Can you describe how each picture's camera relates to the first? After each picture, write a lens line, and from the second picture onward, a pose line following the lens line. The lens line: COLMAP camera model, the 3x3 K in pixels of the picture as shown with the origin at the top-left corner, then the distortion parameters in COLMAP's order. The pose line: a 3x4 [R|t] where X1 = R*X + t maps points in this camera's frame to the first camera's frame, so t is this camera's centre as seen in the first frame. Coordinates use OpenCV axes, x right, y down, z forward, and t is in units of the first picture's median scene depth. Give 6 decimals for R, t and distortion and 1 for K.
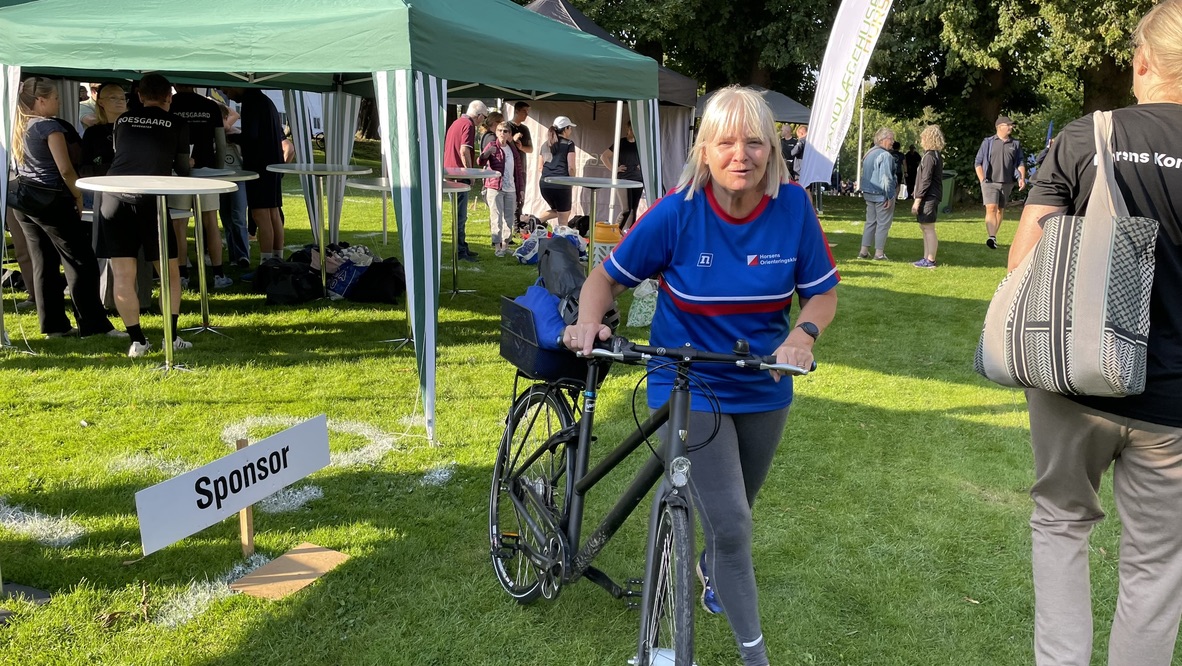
lens RADIAL K [[879.0, 0, 592.8], [0, 879.0, 332.1], [0, 0, 1]] dist [0.048745, -0.030377]
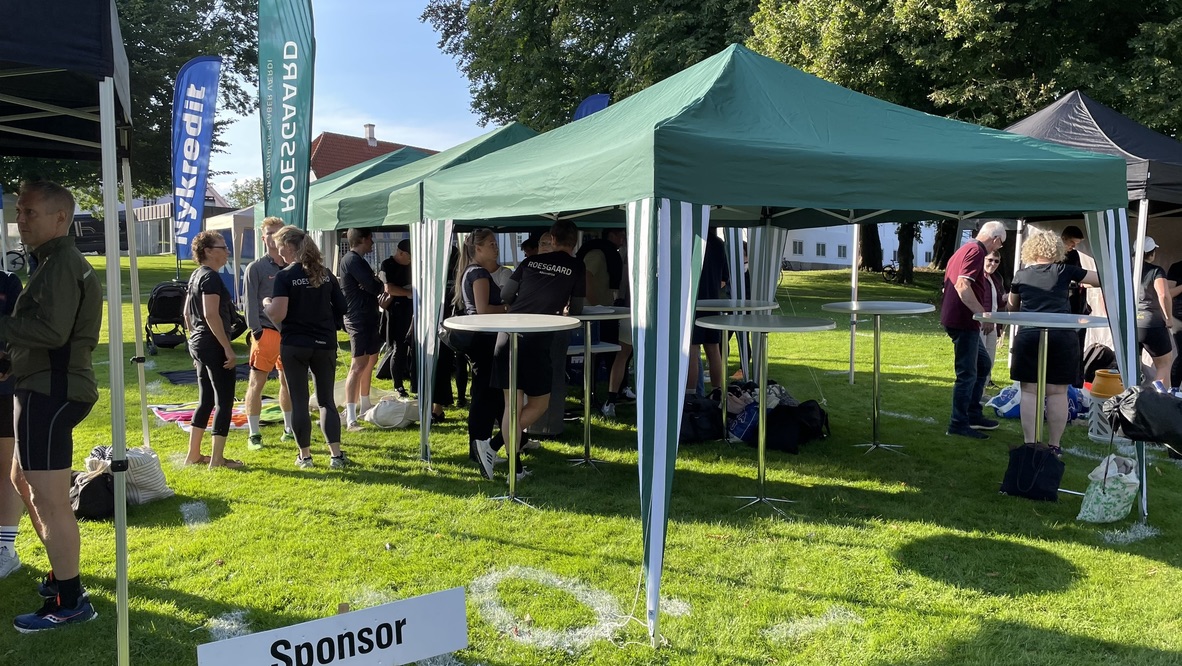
lens RADIAL K [[879.0, 0, 592.0], [0, 879.0, 337.4], [0, 0, 1]] dist [0.048745, -0.030377]
pose [[0.802451, 0.020767, -0.596356, 0.221137], [-0.103581, 0.989070, -0.104936, -0.051738], [0.587659, 0.145977, 0.795831, 0.240906]]
